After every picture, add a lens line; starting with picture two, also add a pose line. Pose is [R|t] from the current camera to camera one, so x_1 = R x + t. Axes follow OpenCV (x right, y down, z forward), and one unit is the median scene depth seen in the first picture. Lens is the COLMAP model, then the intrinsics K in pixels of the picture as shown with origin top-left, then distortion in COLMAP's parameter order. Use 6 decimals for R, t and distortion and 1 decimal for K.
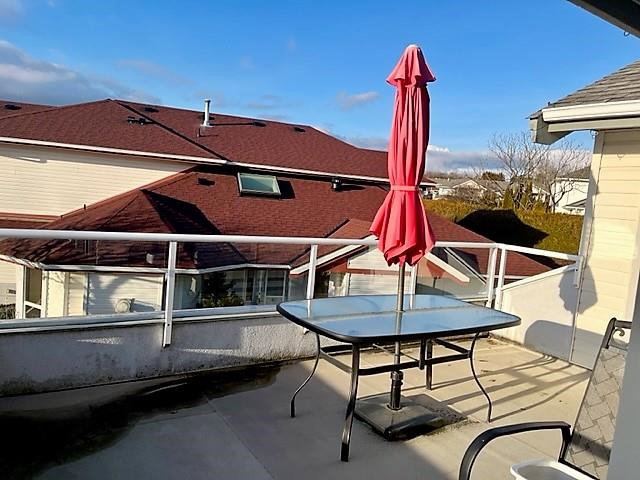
lens RADIAL K [[486.8, 0, 321.0], [0, 486.8, 239.1], [0, 0, 1]] dist [0.045116, -0.051012]
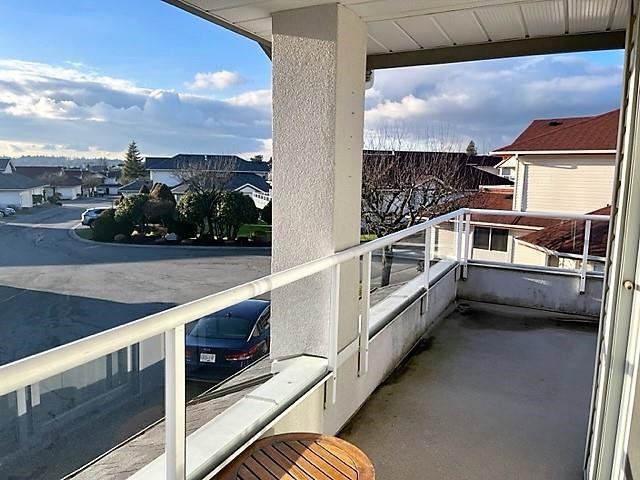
lens RADIAL K [[486.8, 0, 320.4], [0, 486.8, 238.5], [0, 0, 1]] dist [0.045116, -0.051012]
pose [[0.513556, 0.043521, -0.856952, 0.180812], [-0.051697, 0.998468, 0.019727, 0.023745], [0.856497, 0.034171, 0.515019, -0.142807]]
